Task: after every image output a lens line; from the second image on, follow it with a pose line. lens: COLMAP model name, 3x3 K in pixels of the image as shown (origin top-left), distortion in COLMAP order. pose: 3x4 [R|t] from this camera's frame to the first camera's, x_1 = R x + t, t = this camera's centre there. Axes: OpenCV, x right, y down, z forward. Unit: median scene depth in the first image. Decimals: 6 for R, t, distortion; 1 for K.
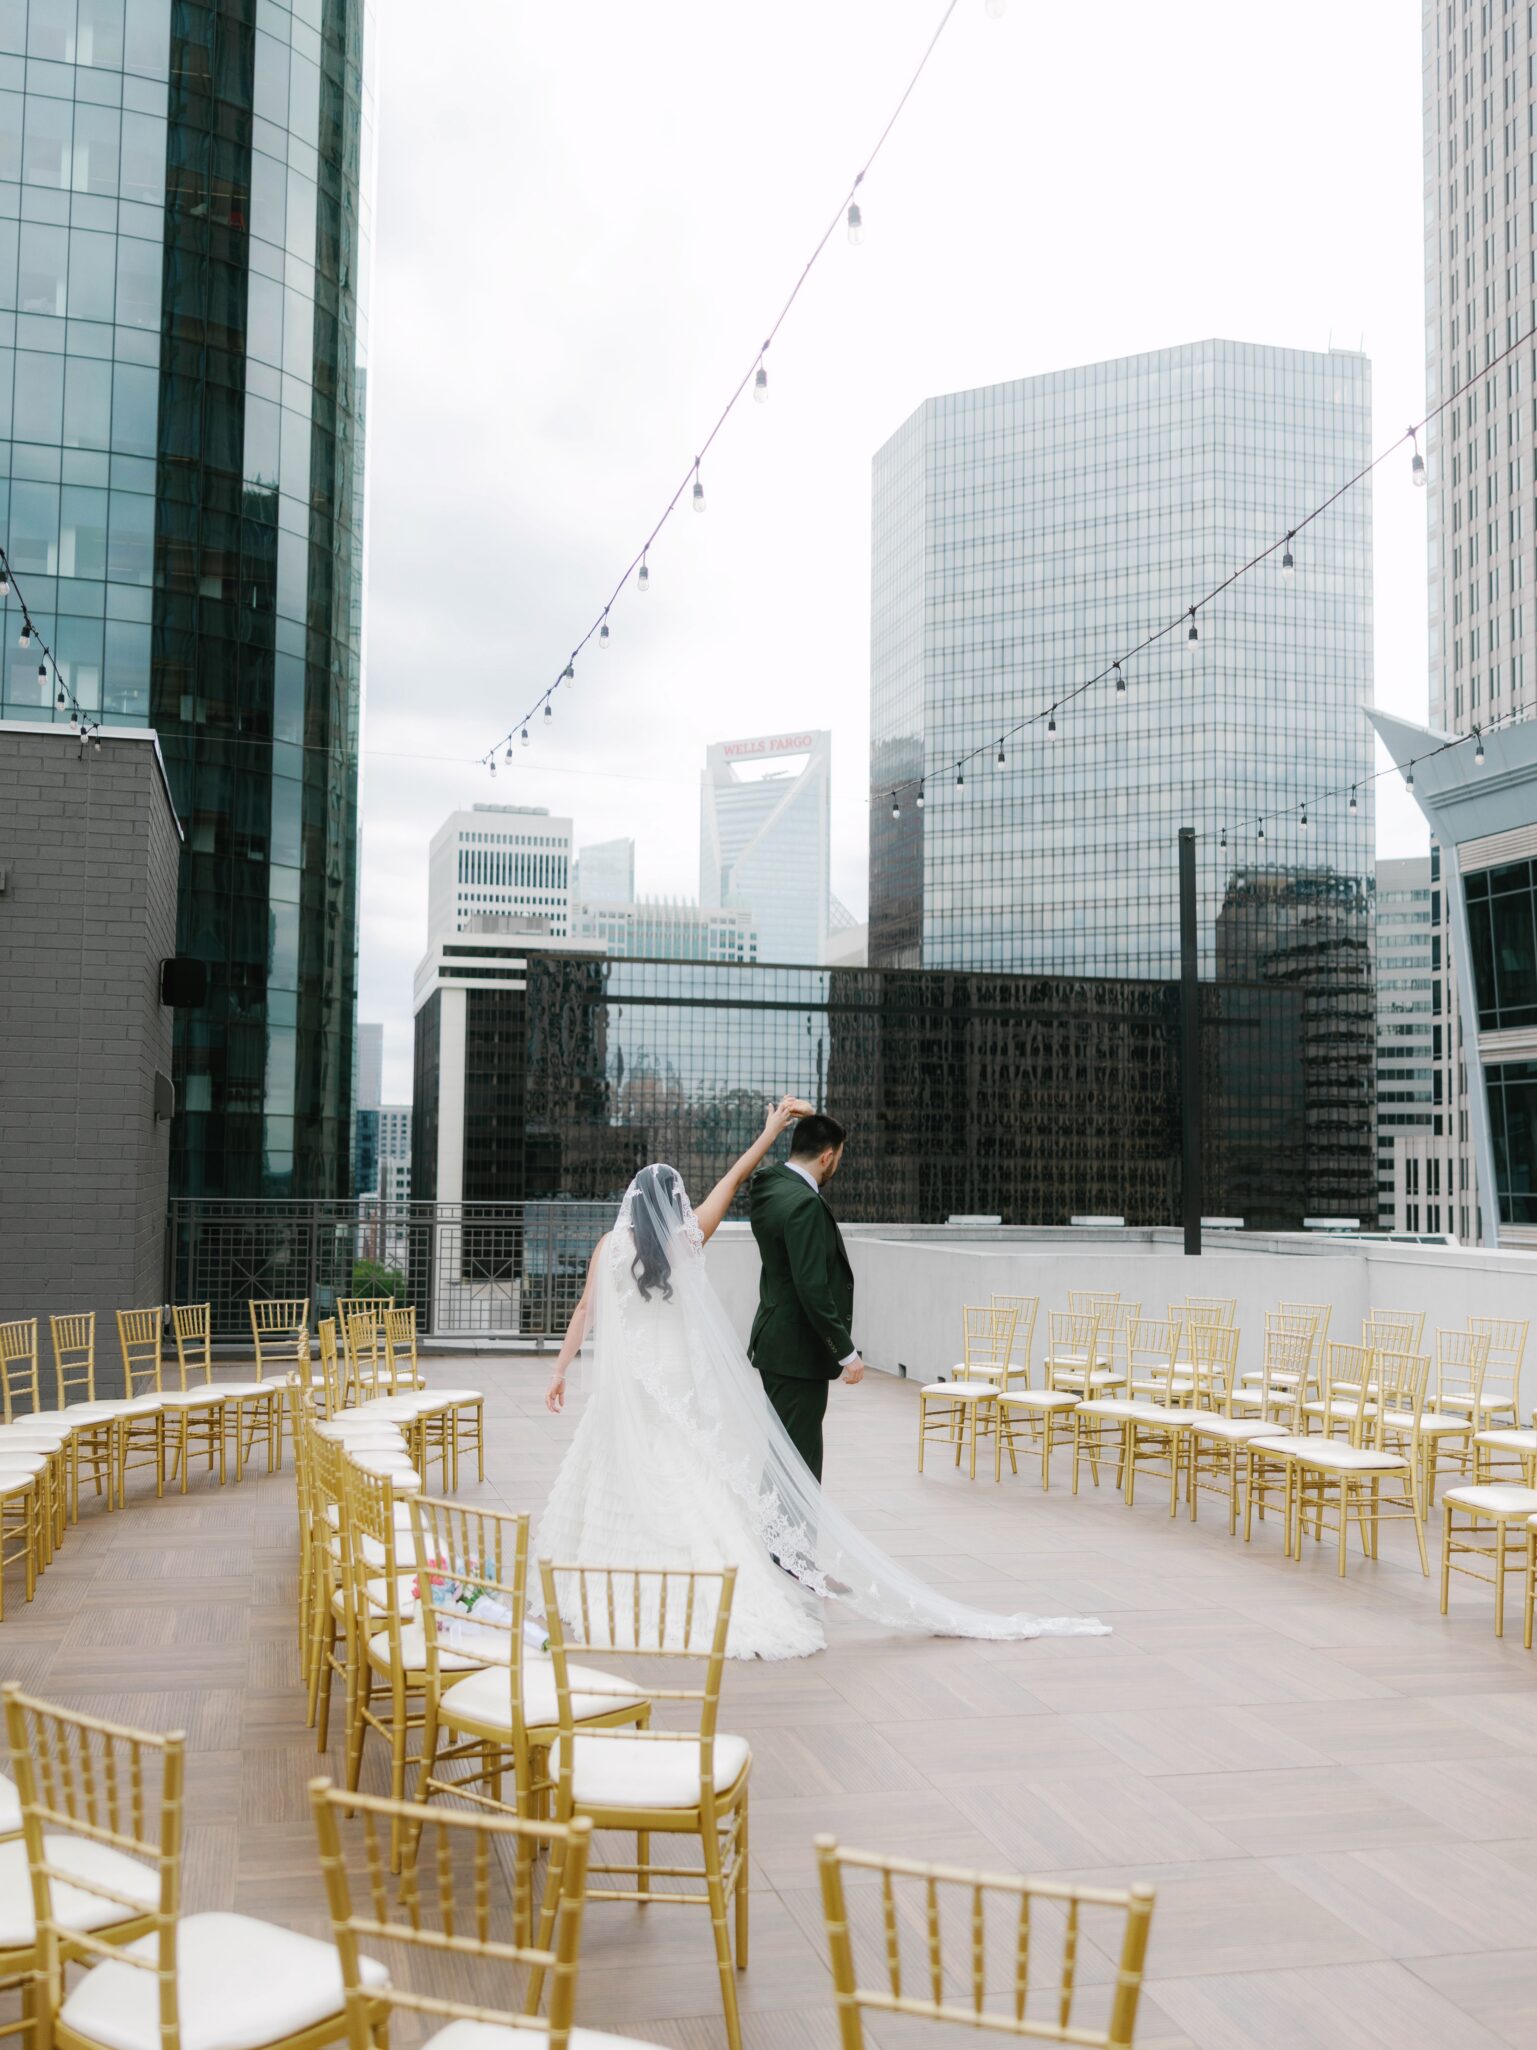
lens RADIAL K [[2092.6, 0, 776.6], [0, 2092.6, 1055.2], [0, 0, 1]] dist [0.068772, -0.011258]
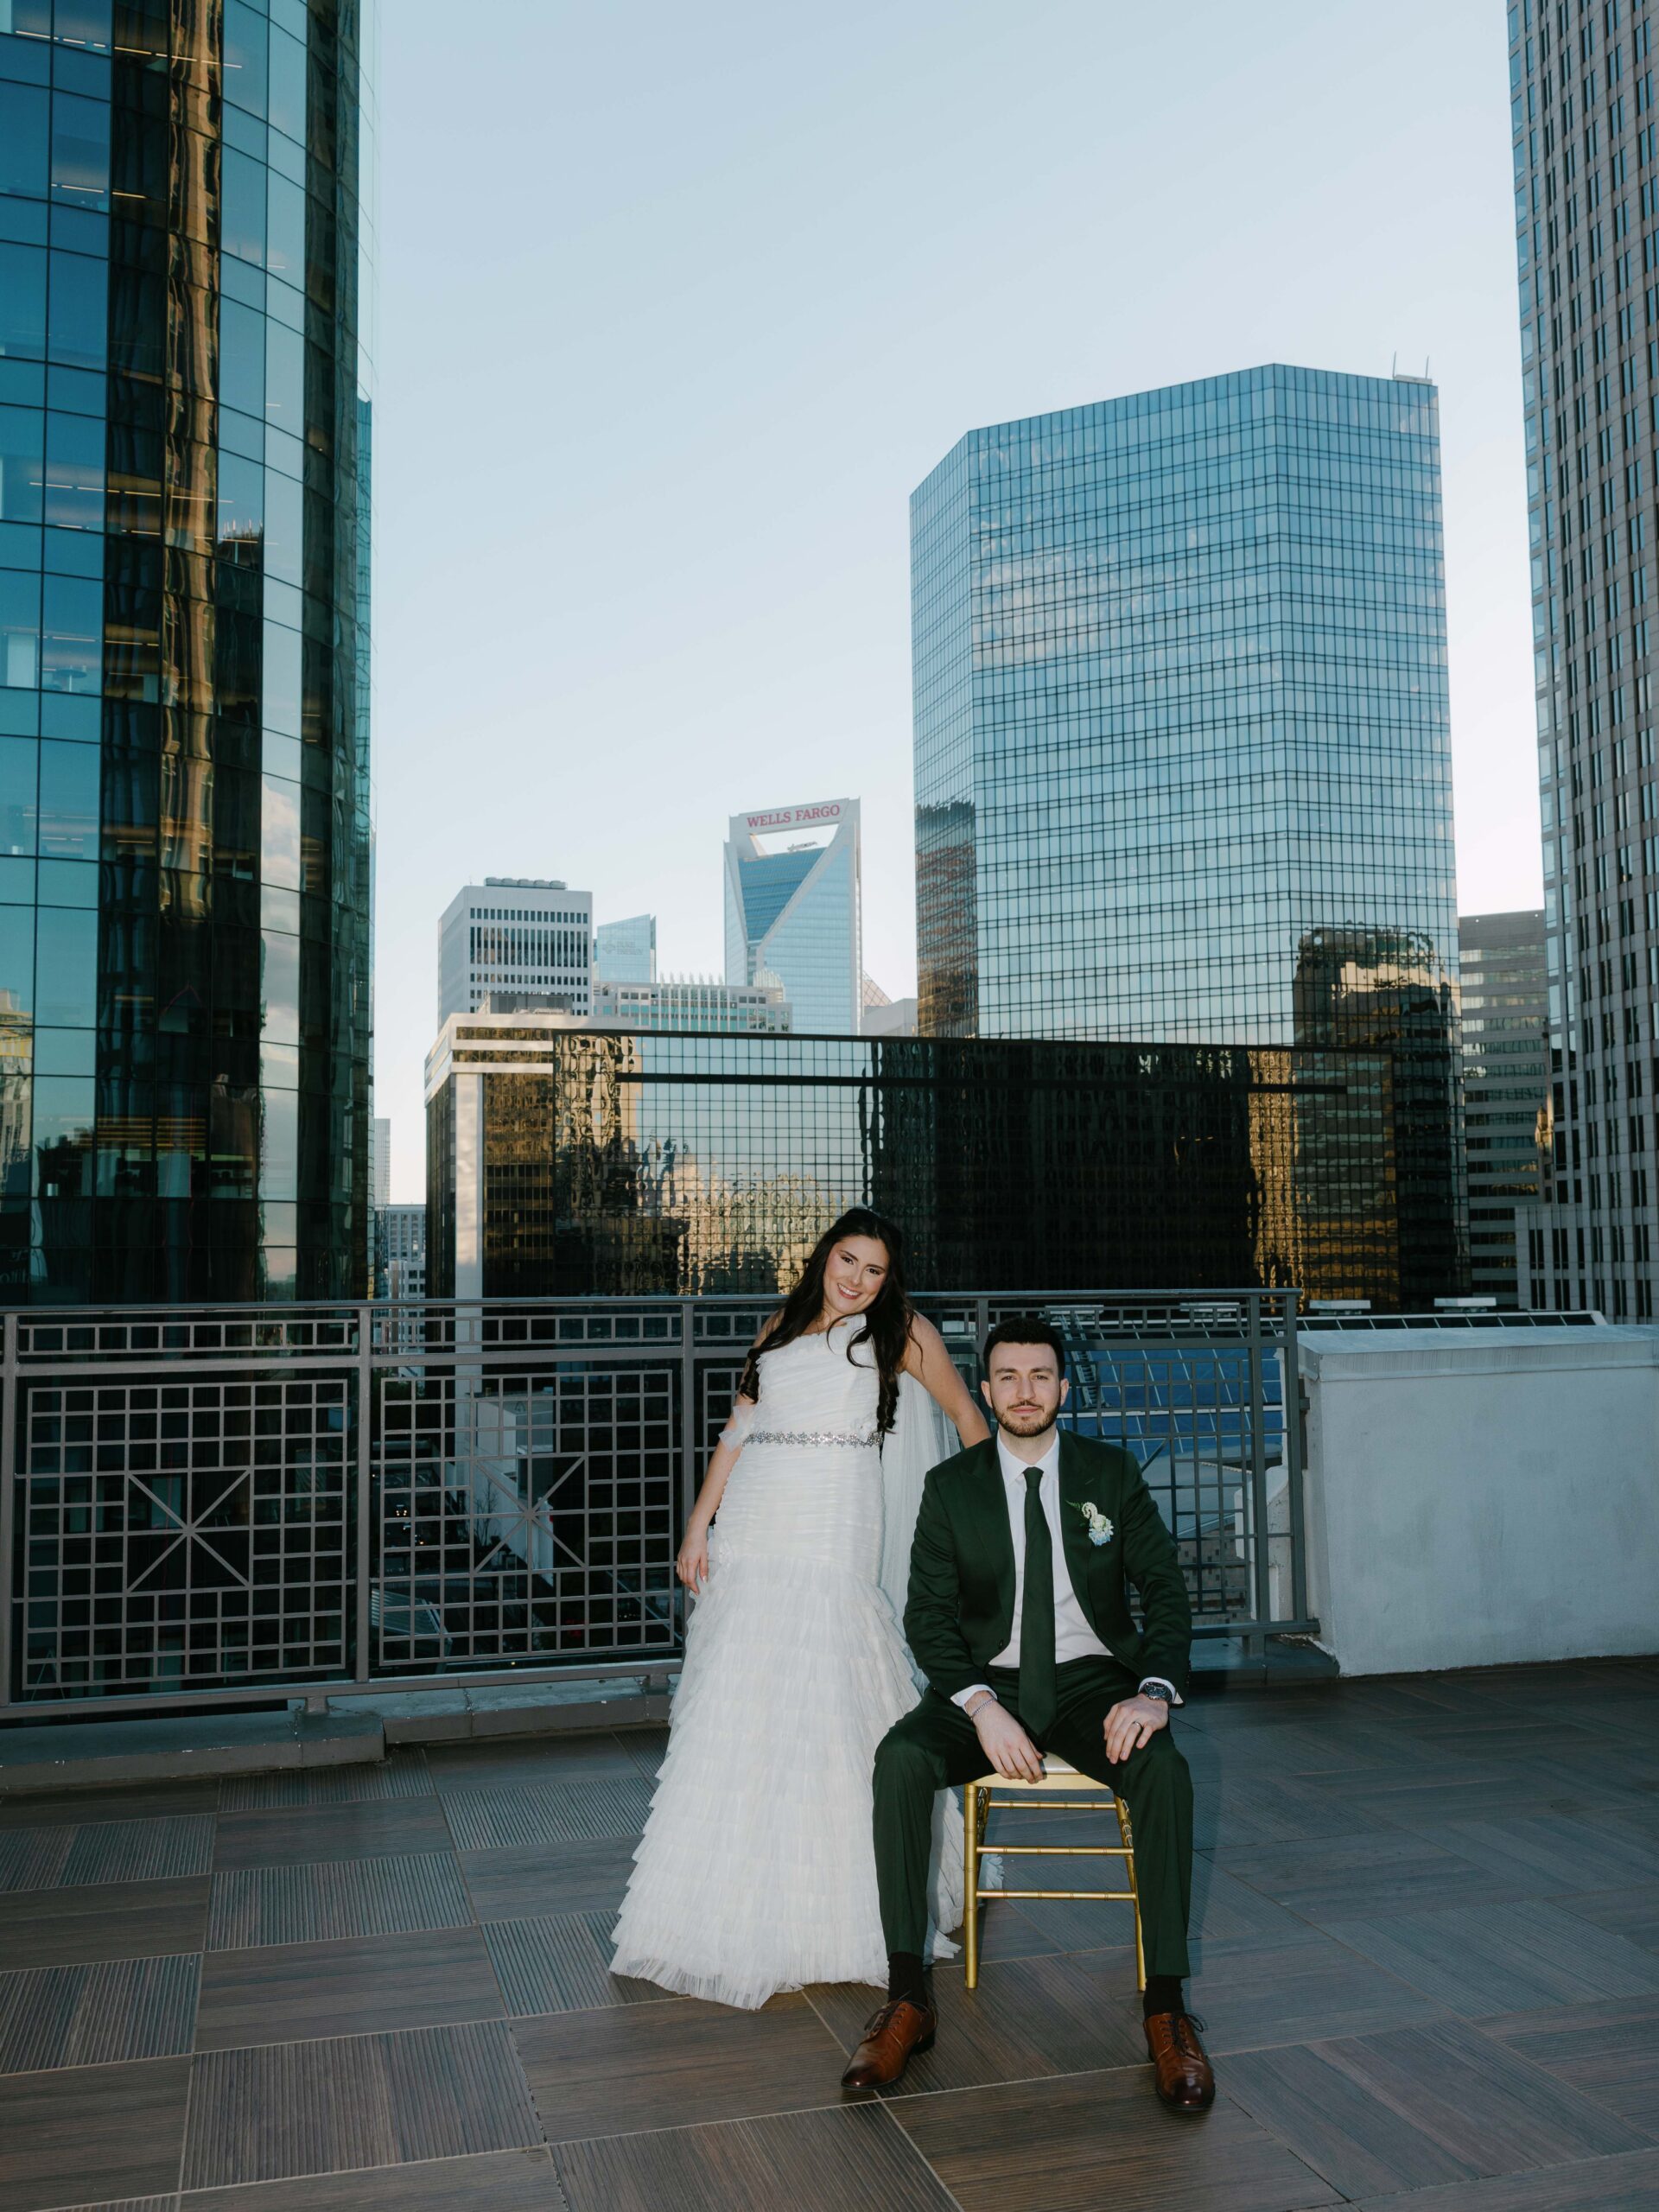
lens RADIAL K [[1998.9, 0, 858.0], [0, 1998.9, 1102.8], [0, 0, 1]] dist [0.048229, 0.003470]
pose [[0.998569, -0.021876, 0.048800, -0.028134], [0.023183, 0.999383, -0.026369, 0.008620], [-0.048193, 0.027463, 0.998460, 0.120713]]
